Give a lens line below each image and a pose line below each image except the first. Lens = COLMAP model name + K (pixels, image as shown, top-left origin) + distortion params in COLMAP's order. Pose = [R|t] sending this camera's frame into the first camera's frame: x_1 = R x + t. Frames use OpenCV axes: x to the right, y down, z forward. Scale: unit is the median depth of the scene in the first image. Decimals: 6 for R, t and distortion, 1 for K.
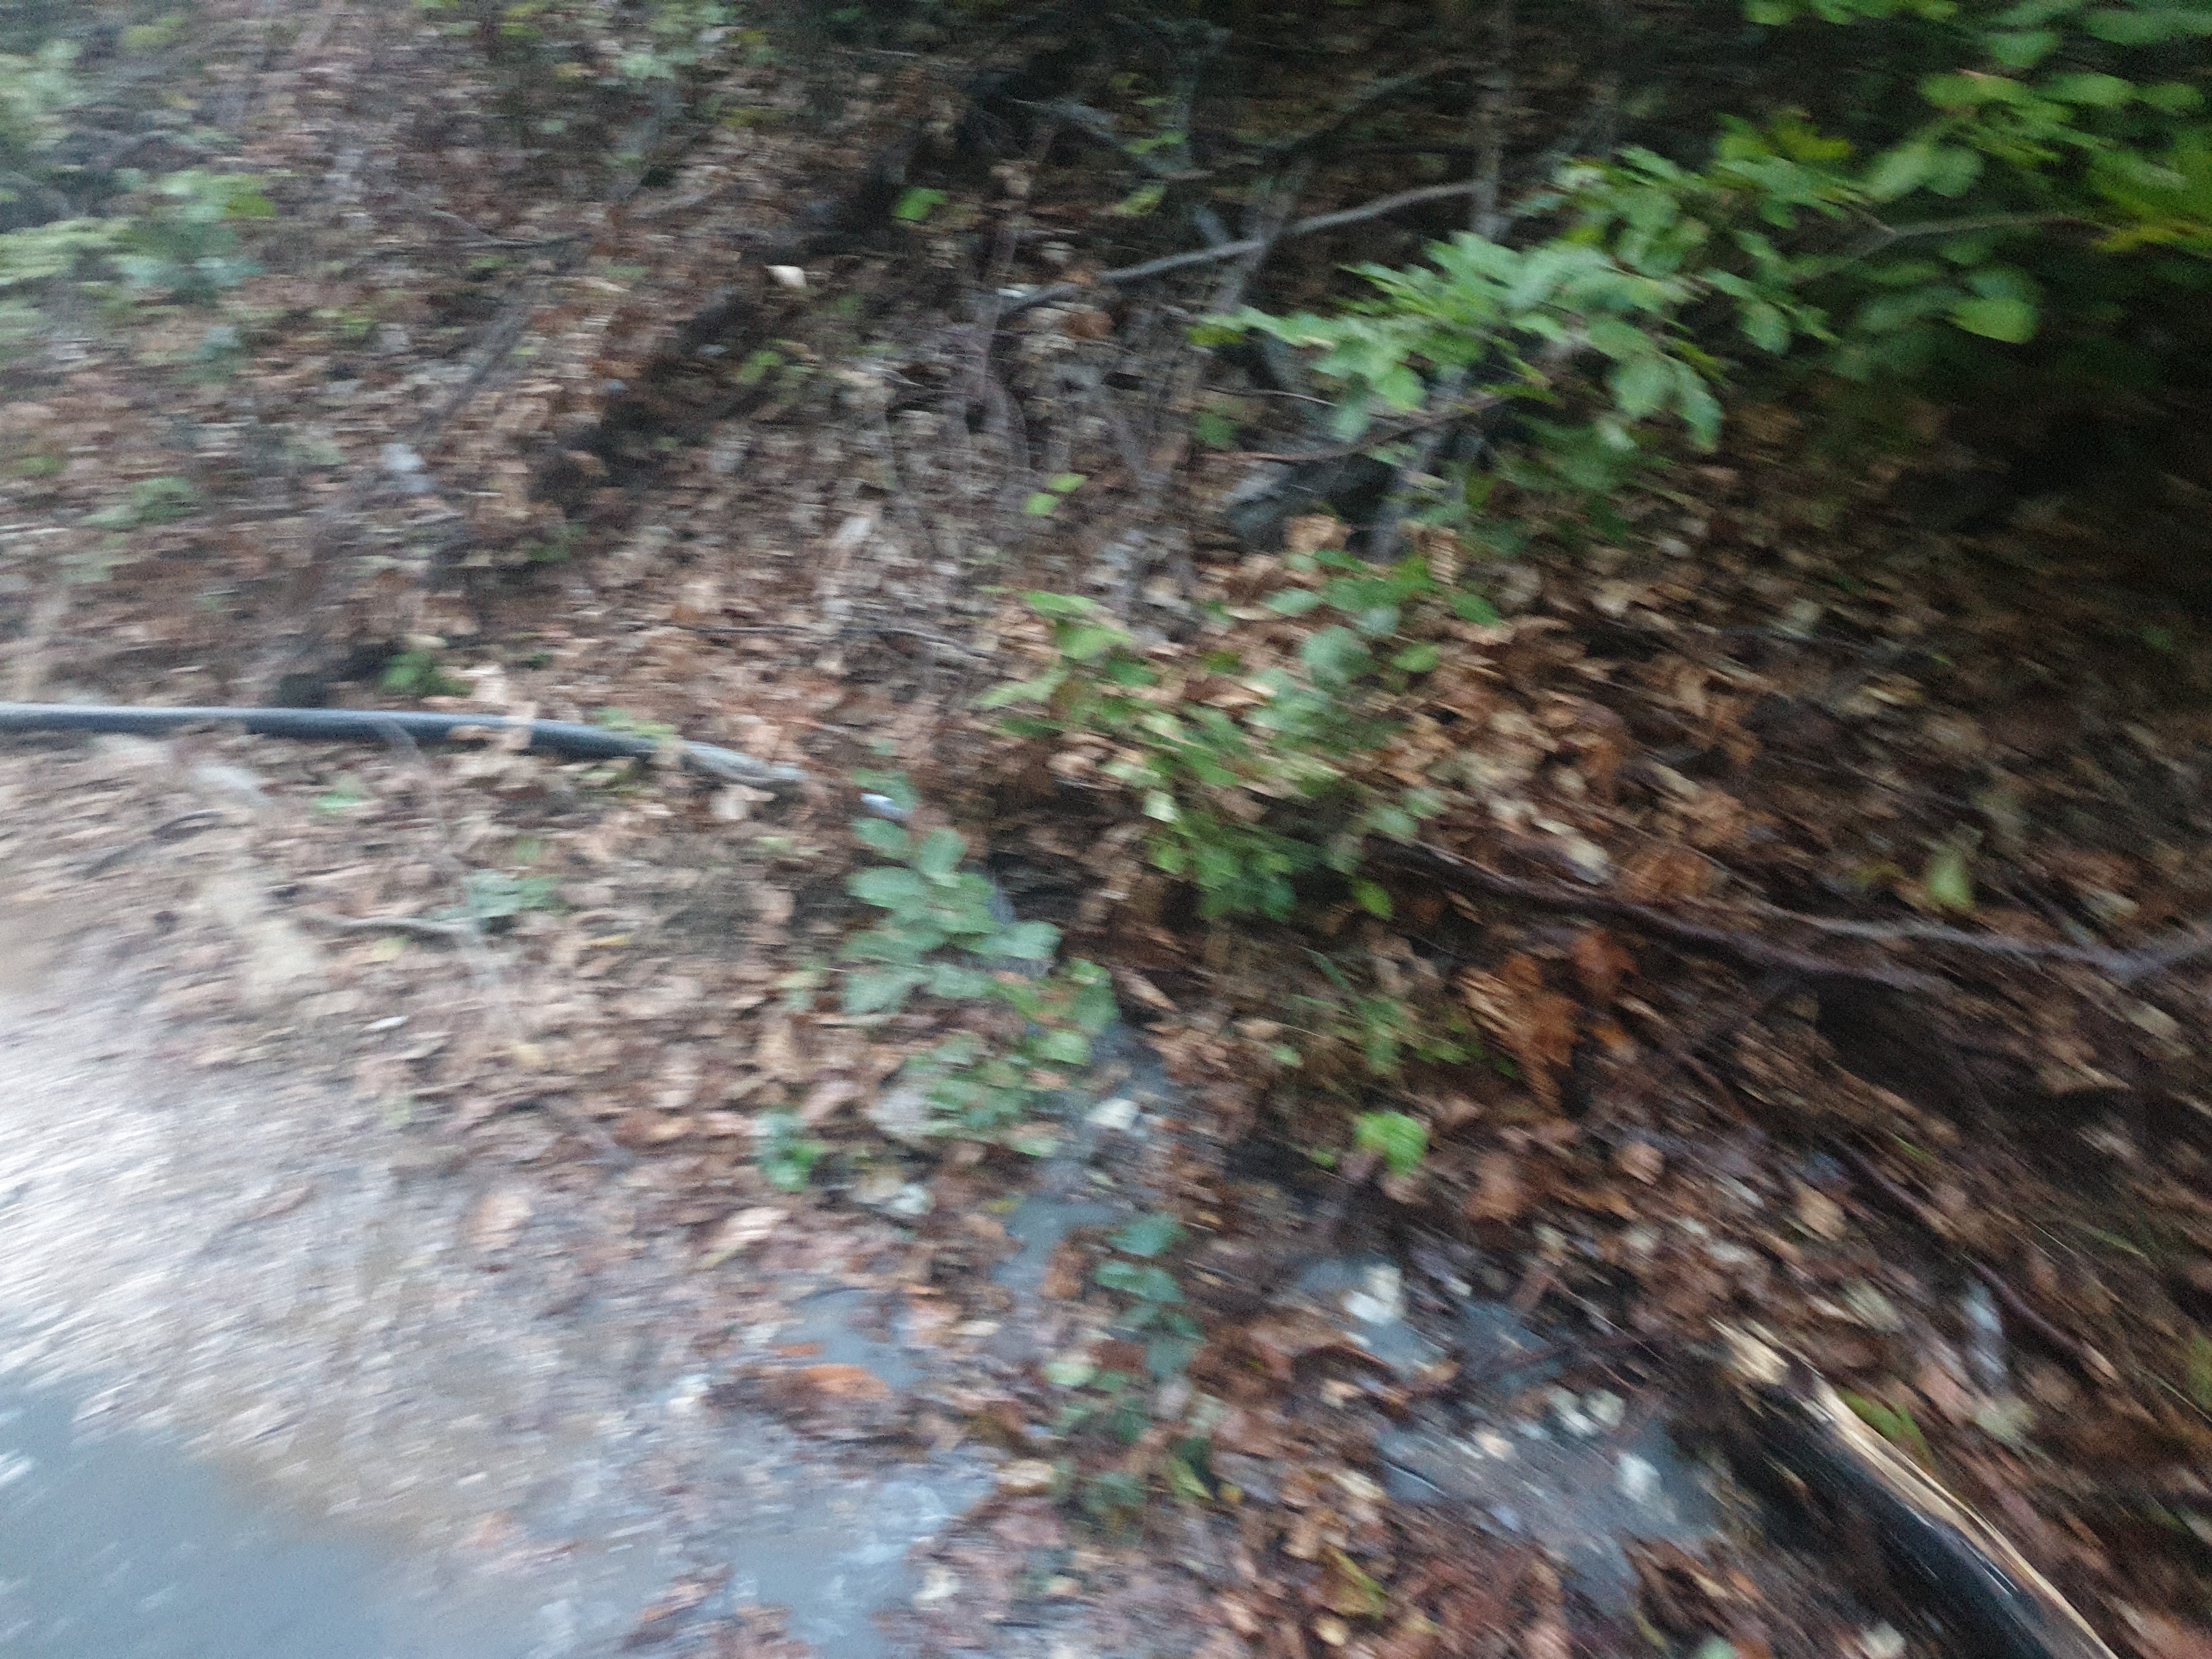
lens RADIAL K [[1685.8, 0, 1106.8], [0, 1685.8, 831.6], [0, 0, 1]] dist [0.003442, -0.001042]
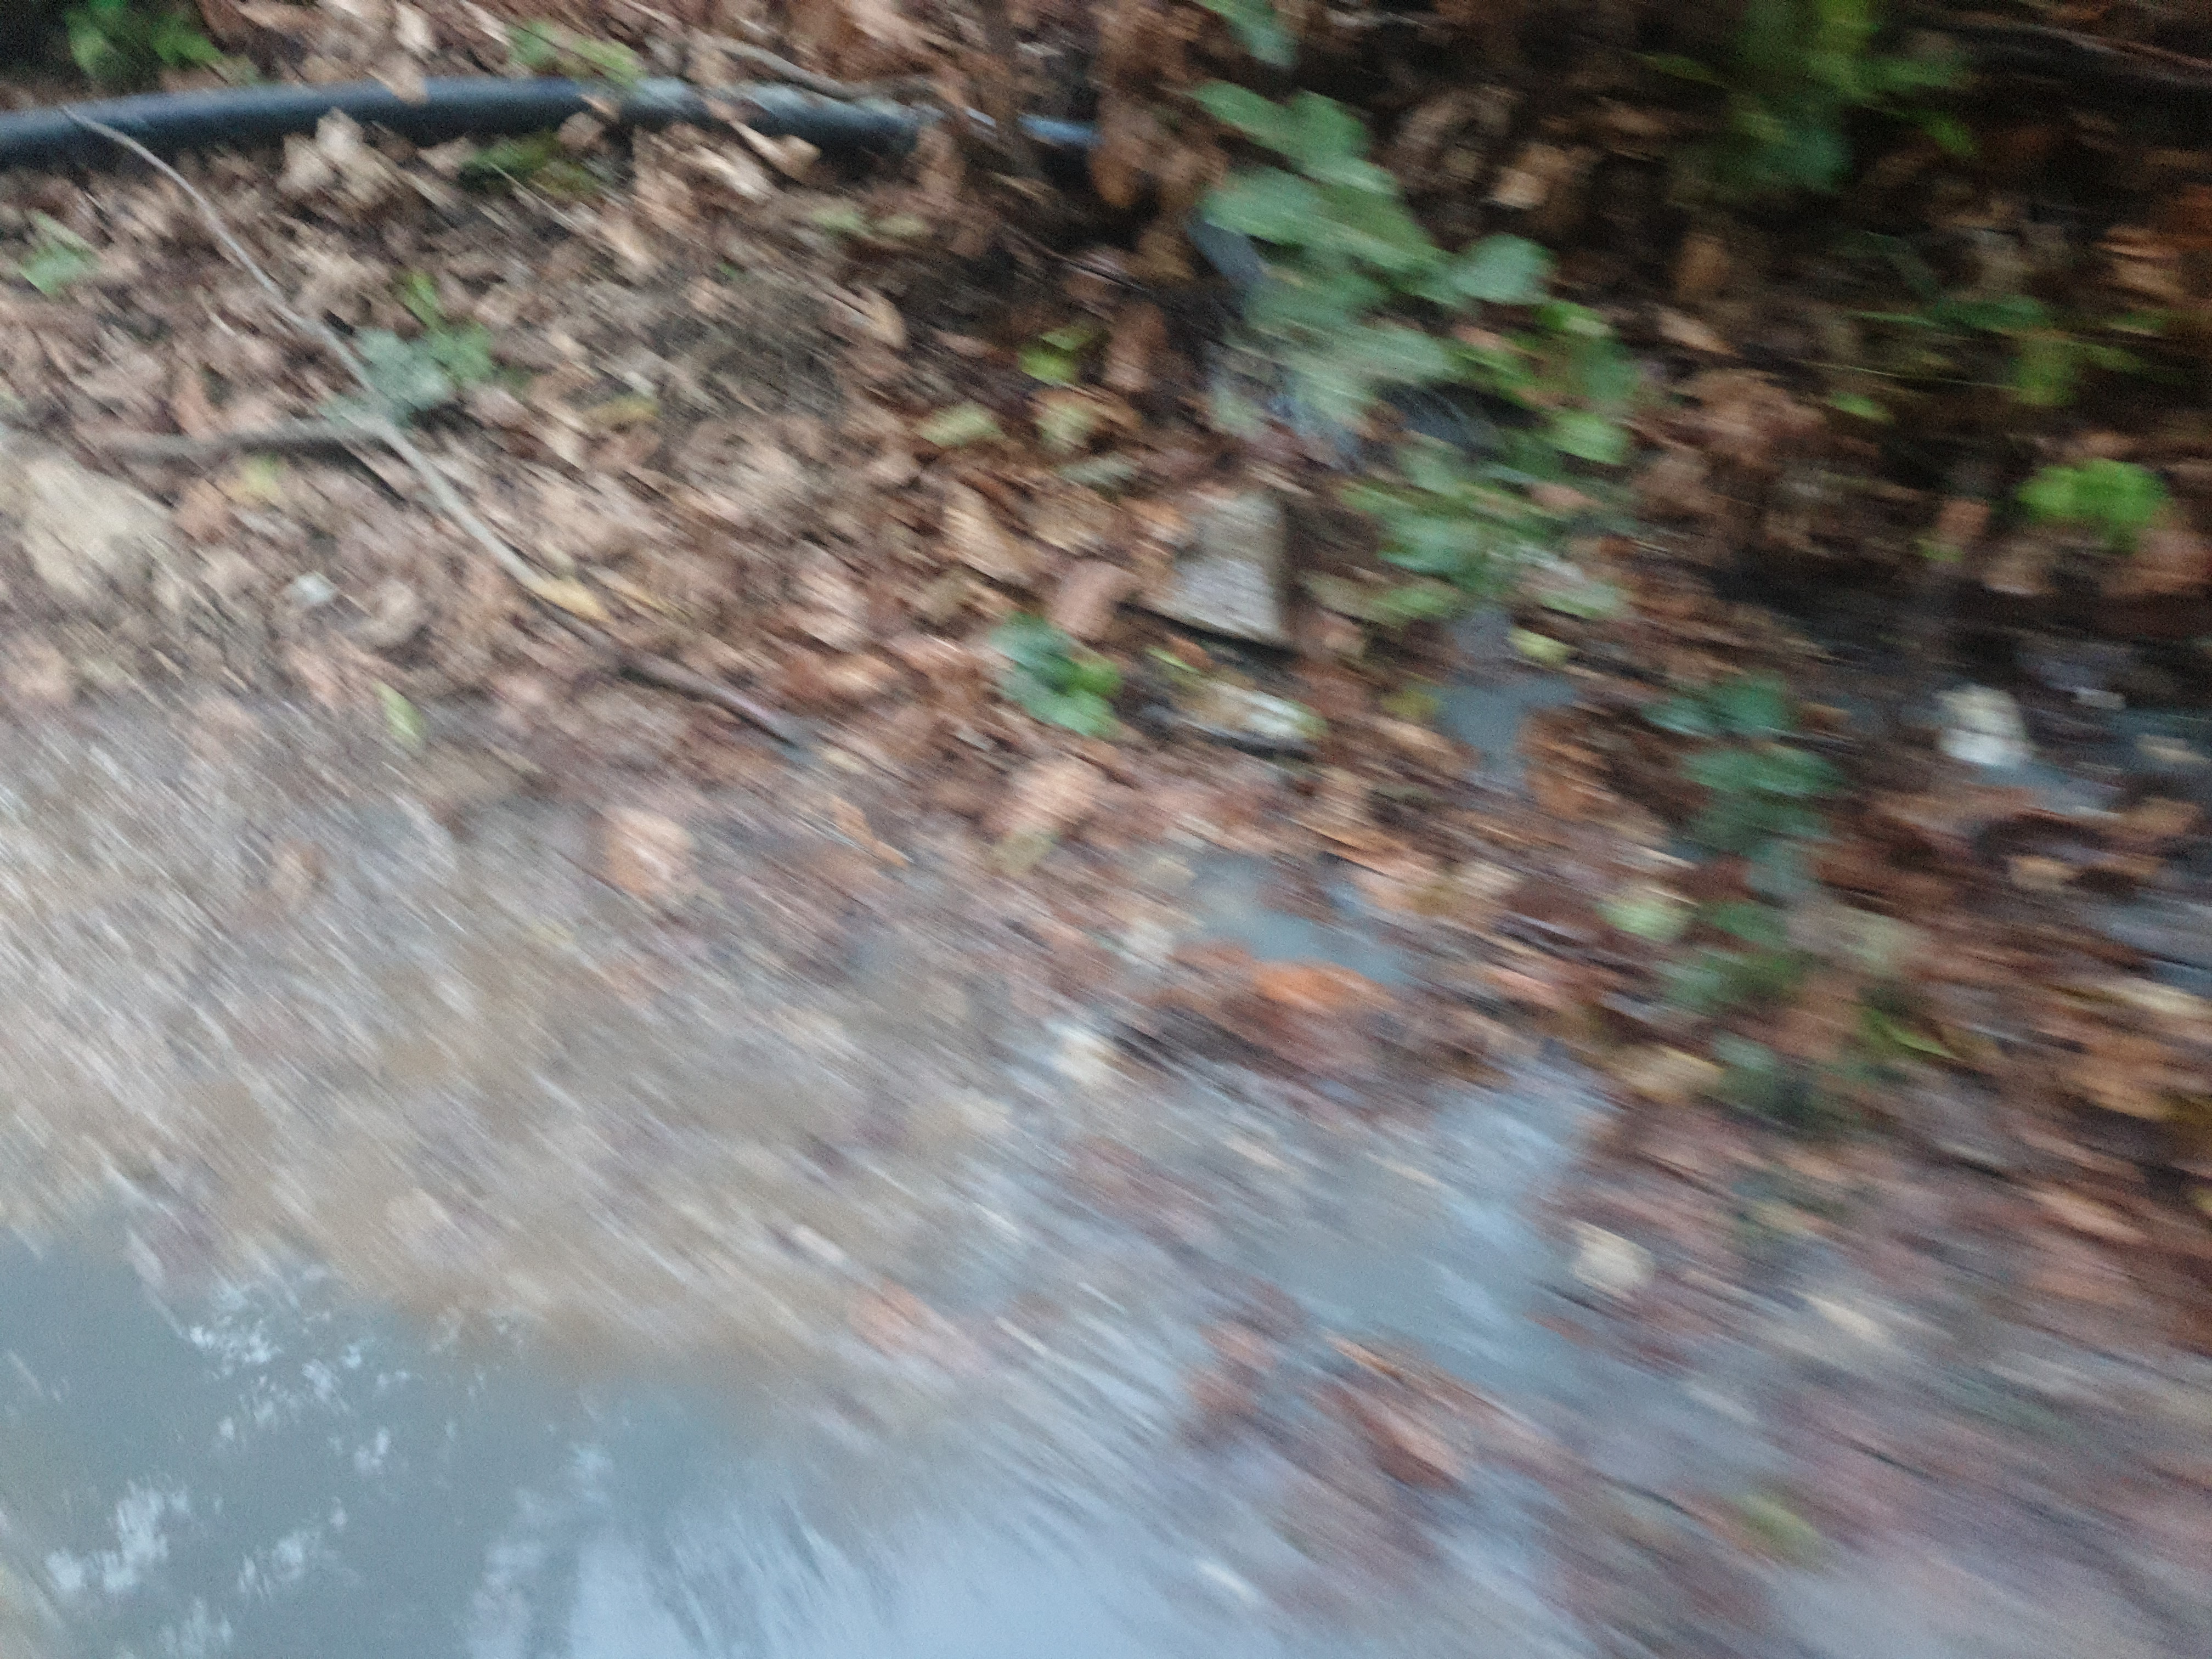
lens RADIAL K [[1681.4, 0, 1105.9], [0, 1681.4, 884.1], [0, 0, 1]] dist [0.074221, -0.100391]
pose [[0.972713, -0.185753, 0.139014, -0.267474], [0.128285, 0.929851, 0.344848, 0.035656], [-0.193319, -0.317605, 0.928308, 0.334030]]
